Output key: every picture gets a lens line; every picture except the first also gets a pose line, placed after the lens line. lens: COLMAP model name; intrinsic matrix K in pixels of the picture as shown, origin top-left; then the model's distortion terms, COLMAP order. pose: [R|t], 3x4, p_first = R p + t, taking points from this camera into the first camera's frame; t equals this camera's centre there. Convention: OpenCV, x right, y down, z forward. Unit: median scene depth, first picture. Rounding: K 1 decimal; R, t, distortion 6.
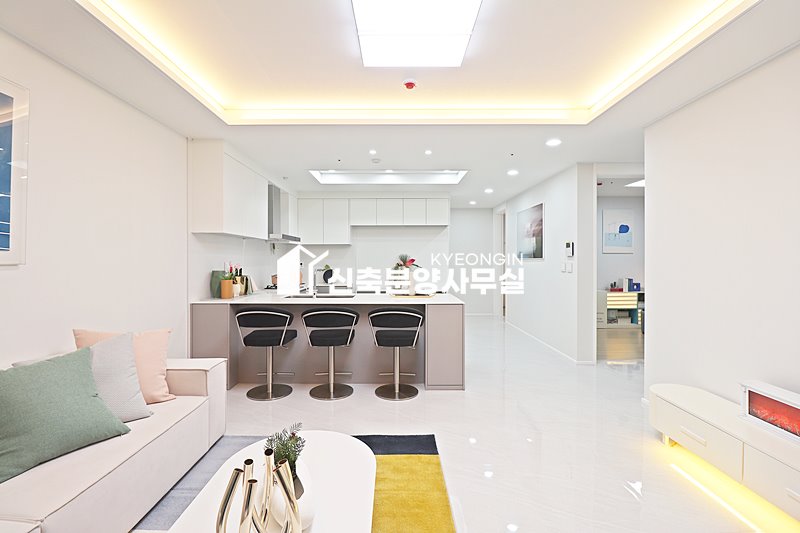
lens RADIAL K [[367.4, 0, 393.0], [0, 367.4, 261.2], [0, 0, 1]] dist [-0.014836, -0.005821]
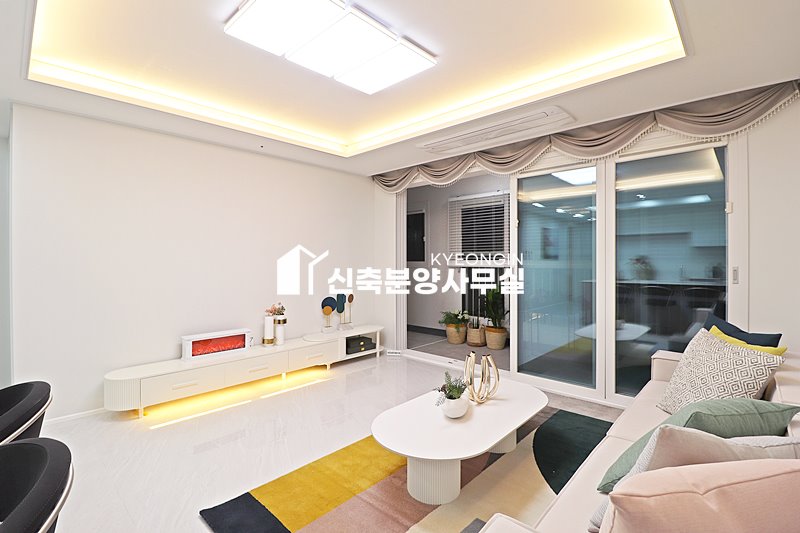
lens RADIAL K [[367.4, 0, 396.6], [0, 367.4, 264.7], [0, 0, 1]] dist [-0.014836, -0.005821]
pose [[-0.736400, -0.002244, 0.676543, -0.295494], [0.007679, 0.999902, 0.011674, 0.001076], [-0.676503, 0.013792, -0.736311, 0.588988]]
